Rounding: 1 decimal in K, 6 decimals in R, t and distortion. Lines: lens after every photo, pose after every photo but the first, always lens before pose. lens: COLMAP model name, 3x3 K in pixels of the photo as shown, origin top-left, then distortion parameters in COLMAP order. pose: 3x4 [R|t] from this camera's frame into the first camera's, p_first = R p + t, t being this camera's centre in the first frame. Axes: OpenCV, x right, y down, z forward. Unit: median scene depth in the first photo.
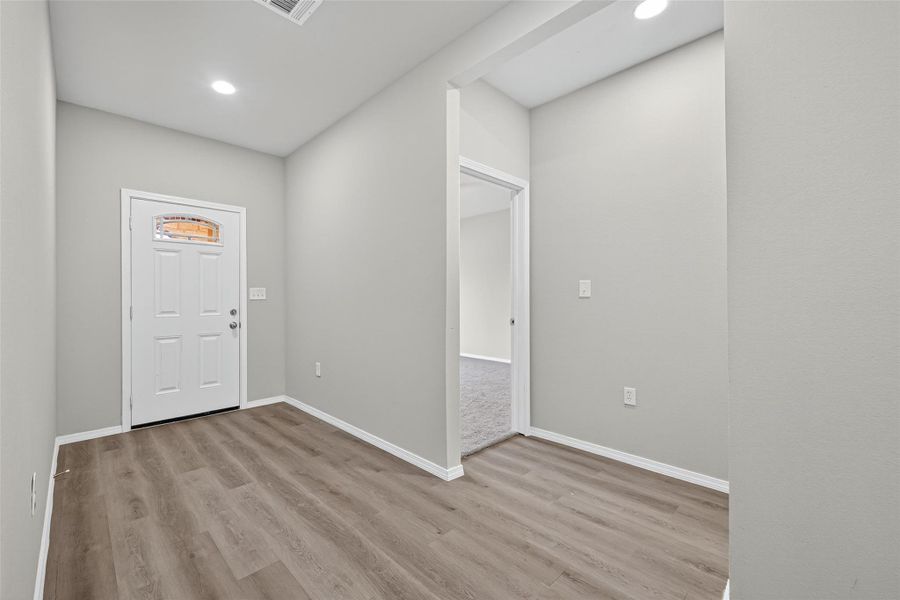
lens RADIAL K [[375.7, 0, 436.6], [0, 375.7, 298.3], [0, 0, 1]] dist [-0.000254, -0.000107]
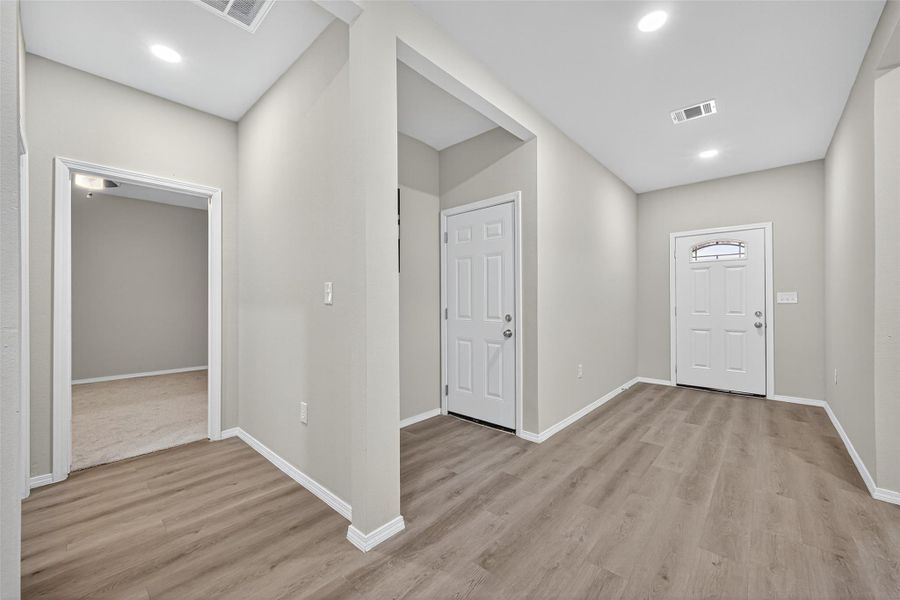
lens RADIAL K [[375.7, 0, 436.6], [0, 375.7, 298.3], [0, 0, 1]] dist [-0.000254, -0.000107]
pose [[0.083731, -0.007290, -0.996462, 0.785944], [-0.002316, 0.999969, -0.007510, -0.000544], [0.996486, 0.002936, 0.083712, -0.147544]]
